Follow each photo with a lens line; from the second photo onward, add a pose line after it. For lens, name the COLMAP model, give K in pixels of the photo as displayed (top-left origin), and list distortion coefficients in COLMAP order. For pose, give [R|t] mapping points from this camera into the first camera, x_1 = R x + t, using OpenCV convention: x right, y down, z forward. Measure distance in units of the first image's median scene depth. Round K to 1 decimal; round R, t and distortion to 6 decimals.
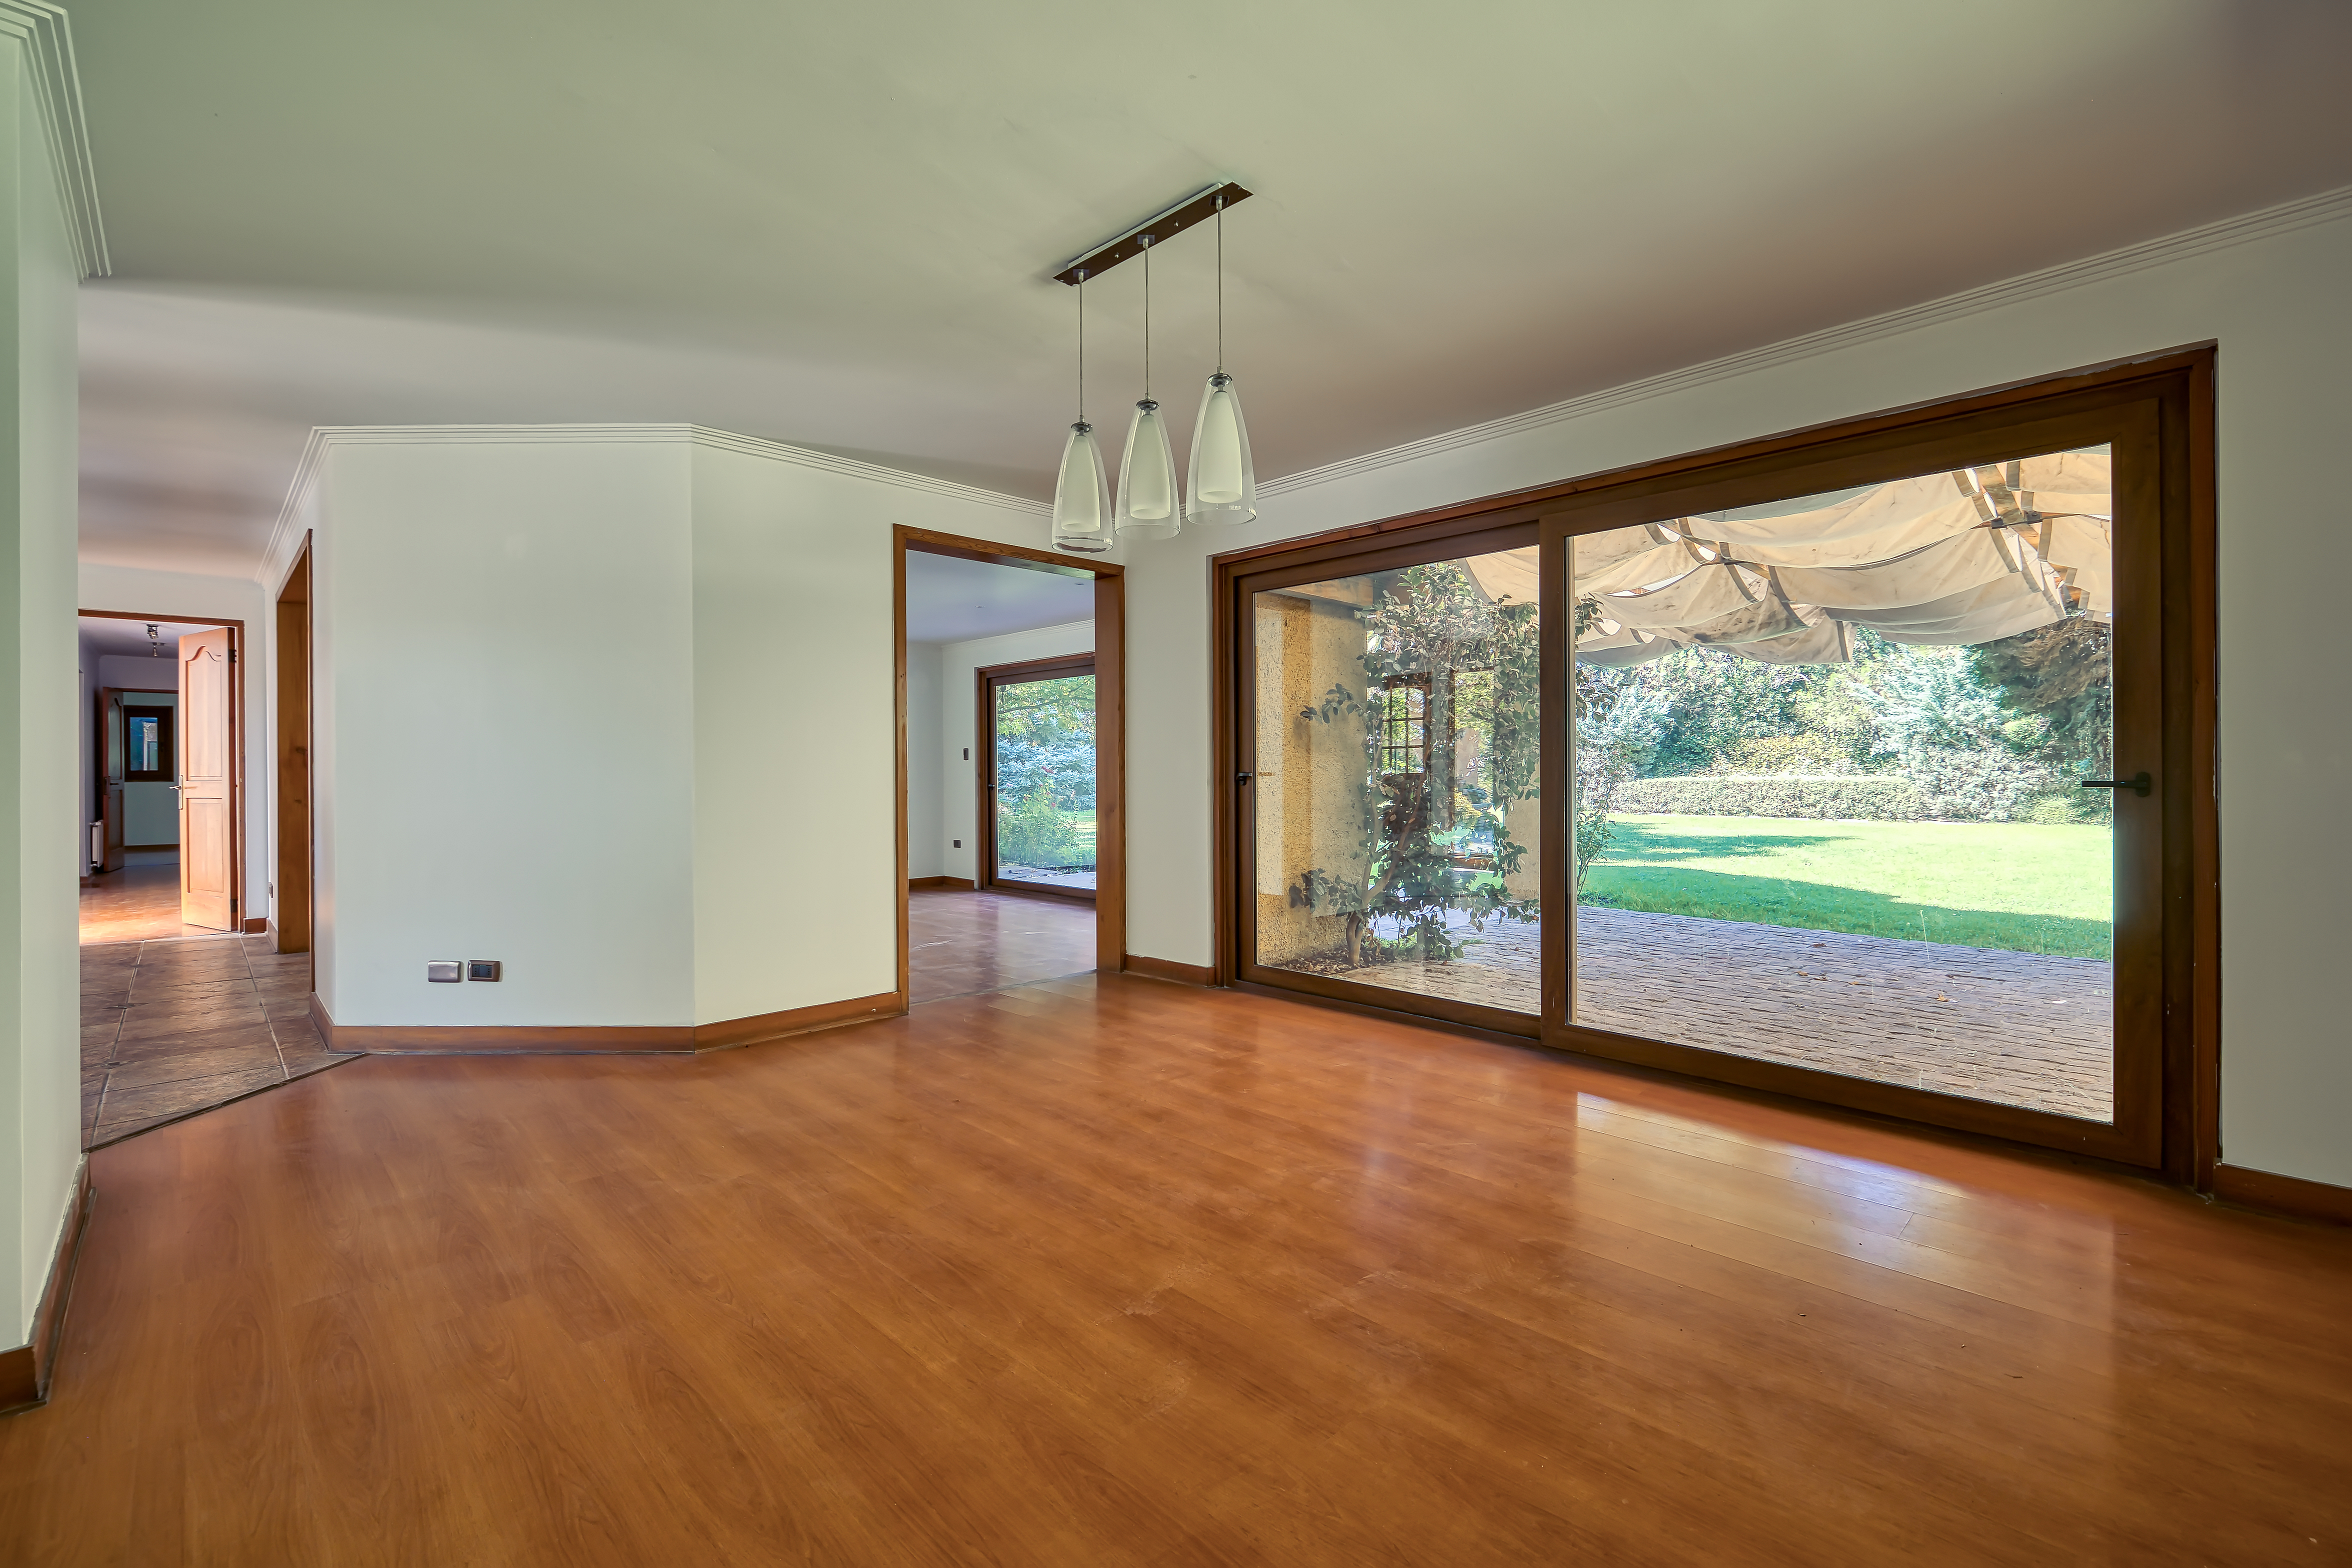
lens RADIAL K [[1000.0, 0, 1162.5], [0, 1000.0, 768.5], [0, 0, 1]] dist [-0.001978, 0.000327]
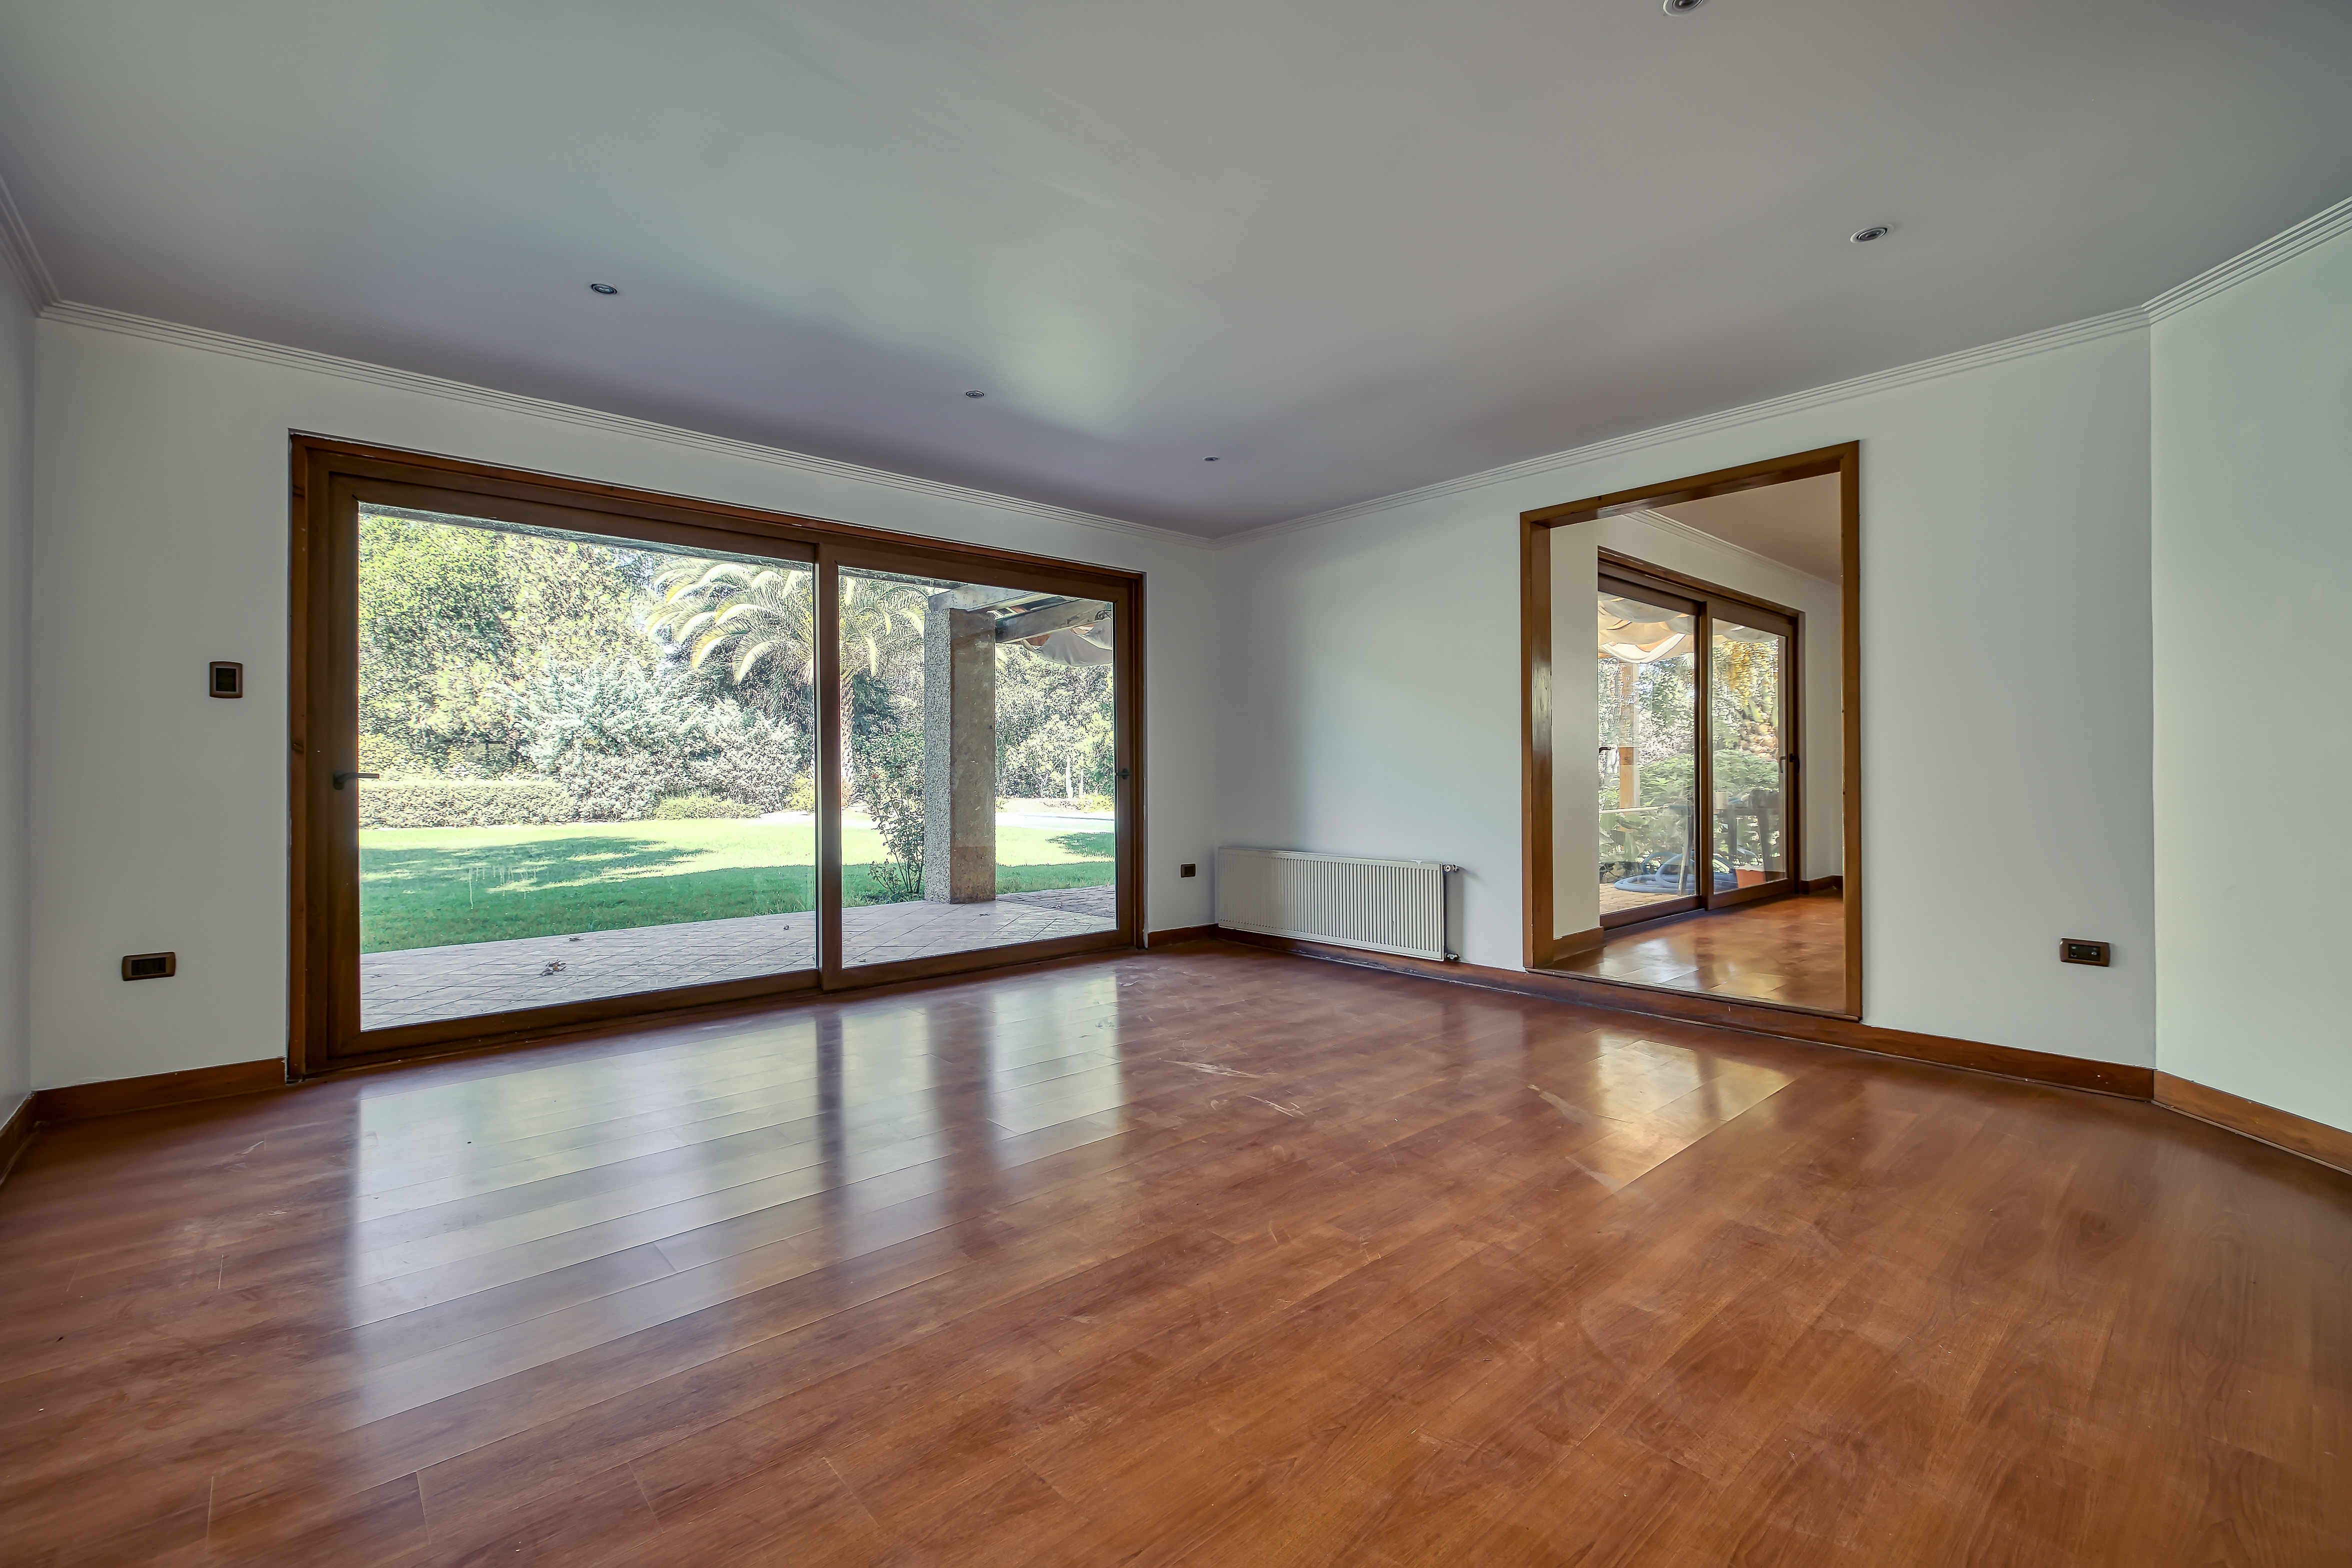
lens RADIAL K [[1000.0, 0, 1162.5], [0, 1000.0, 768.5], [0, 0, 1]] dist [-0.001978, 0.000327]
pose [[0.047625, 0.011088, 0.998804, -0.958436], [0.002884, 0.999933, -0.011238, 0.035744], [-0.998861, 0.003415, 0.047590, 1.285965]]
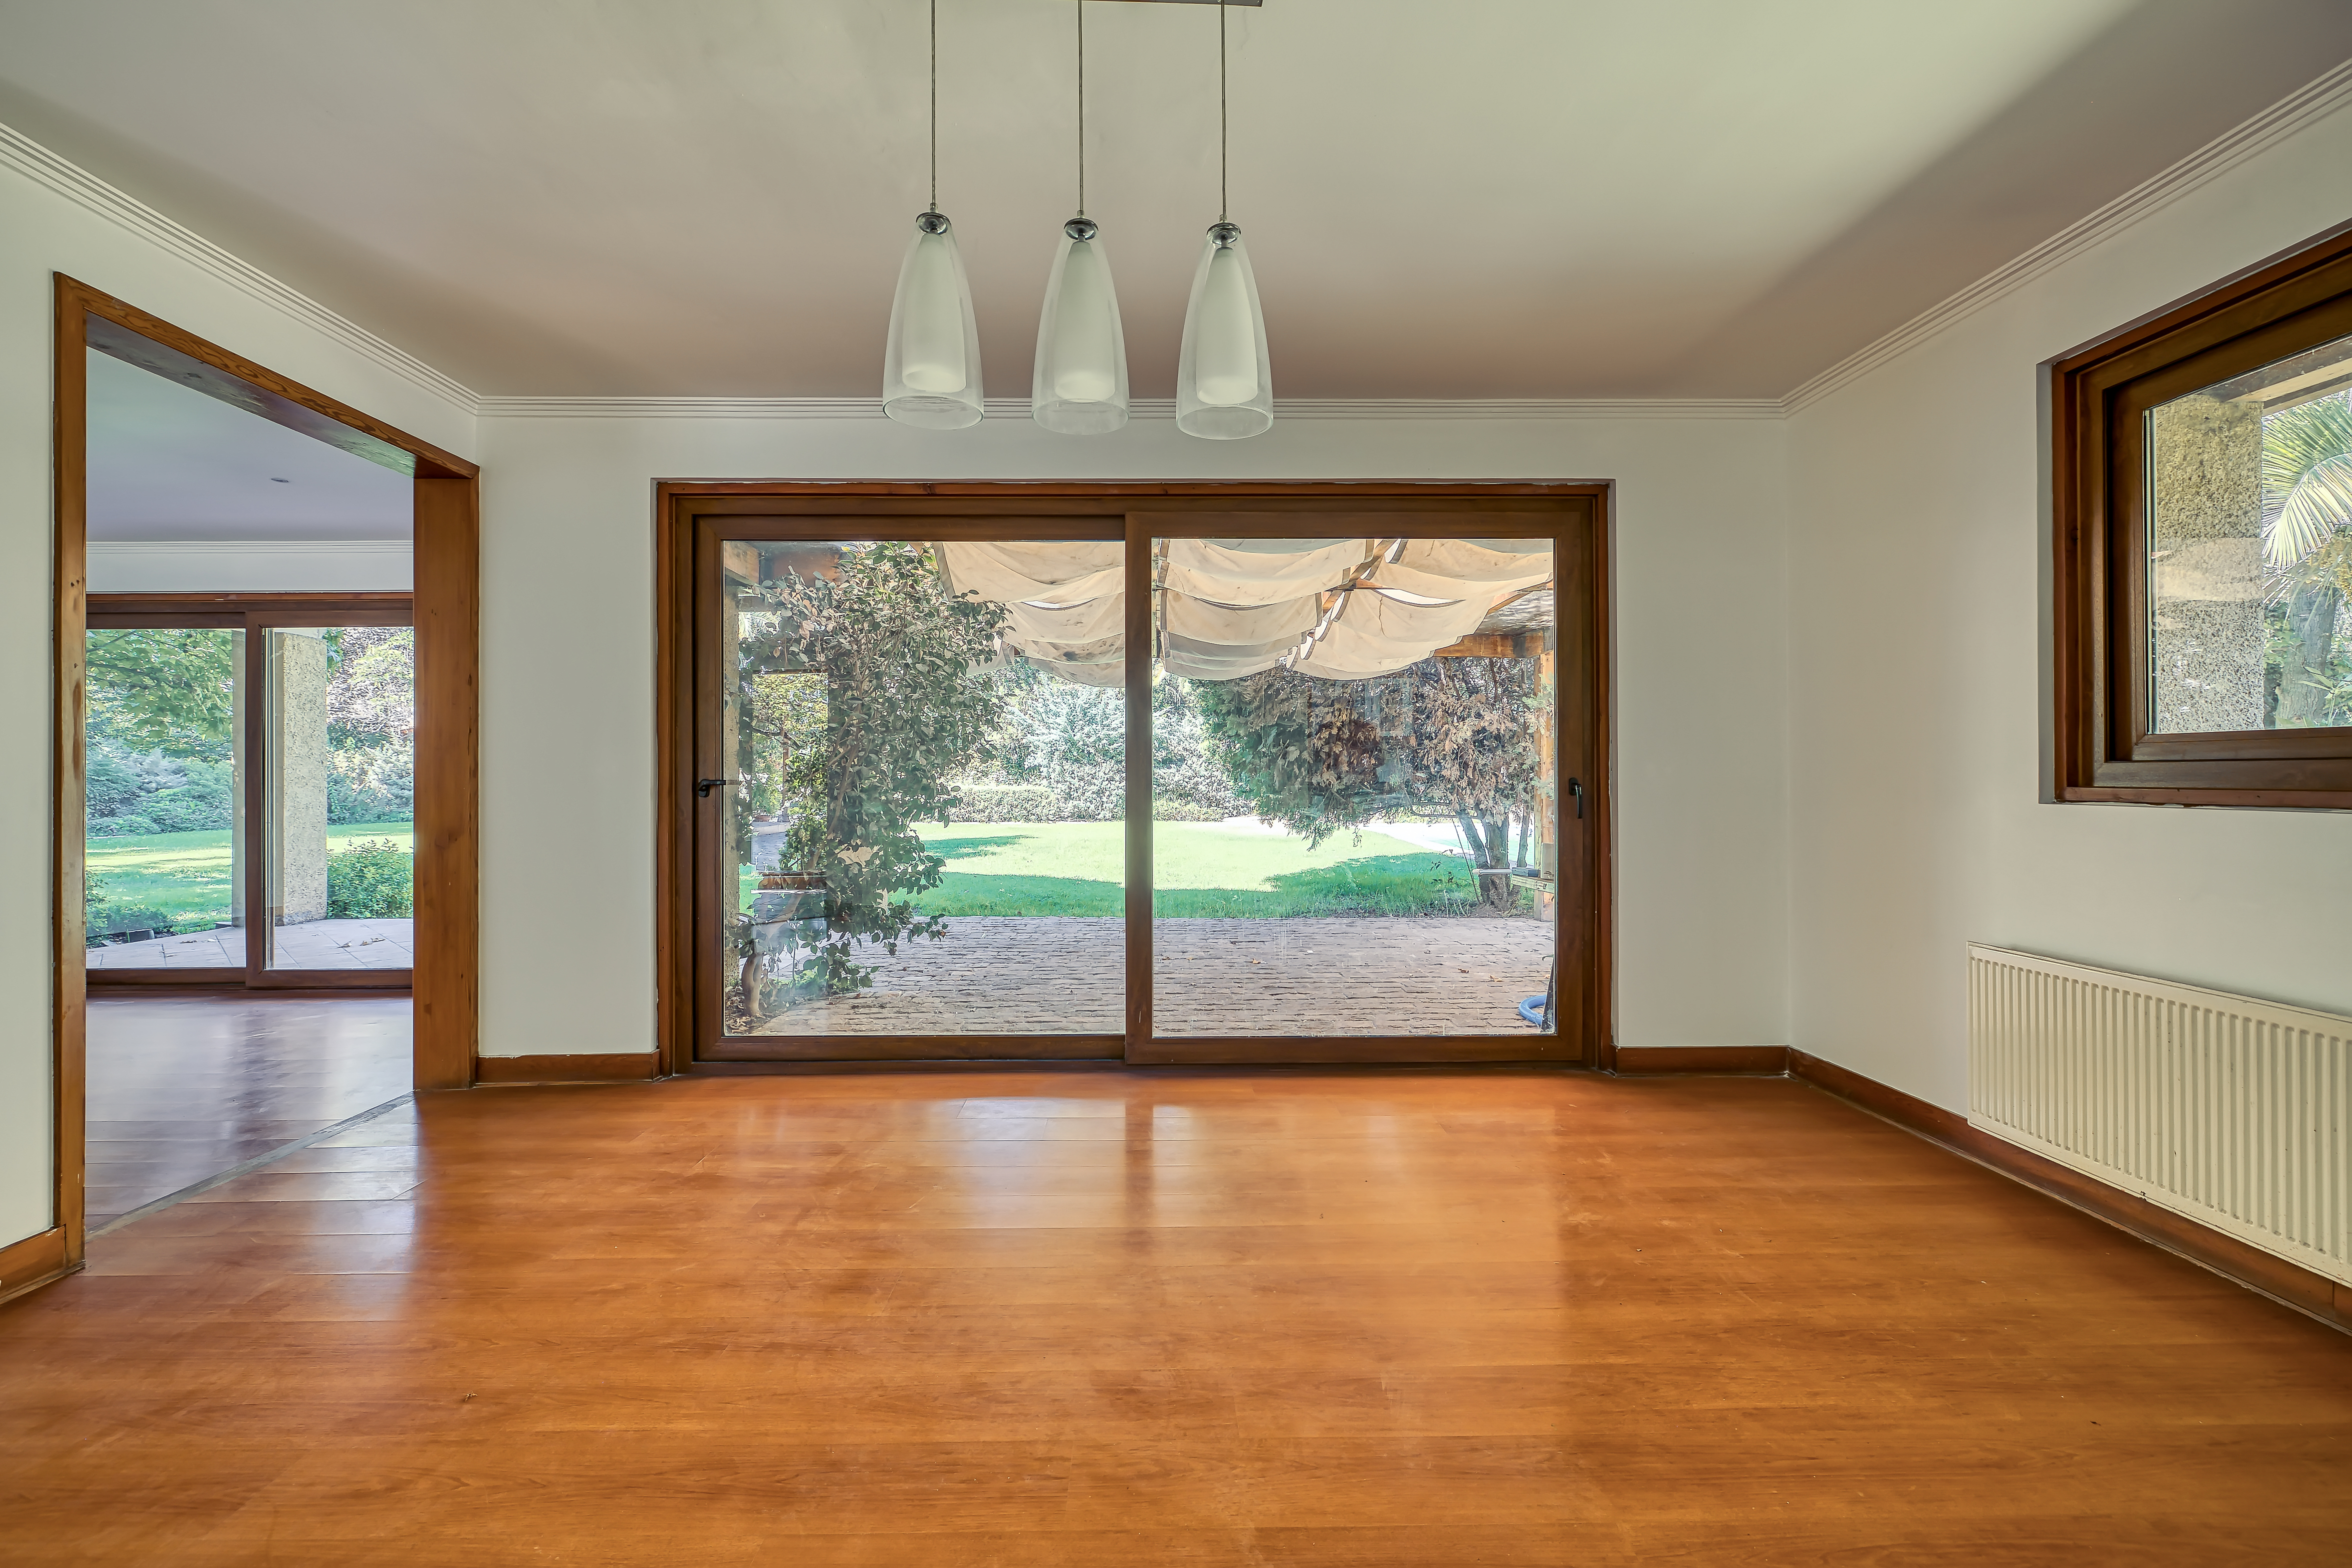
lens RADIAL K [[1000.0, 0, 1162.5], [0, 1000.0, 768.5], [0, 0, 1]] dist [-0.001978, 0.000327]
pose [[0.685106, 0.008295, 0.728396, -0.204878], [0.000077, 0.999934, -0.011460, 0.003535], [-0.728443, 0.007908, 0.685060, 0.220466]]
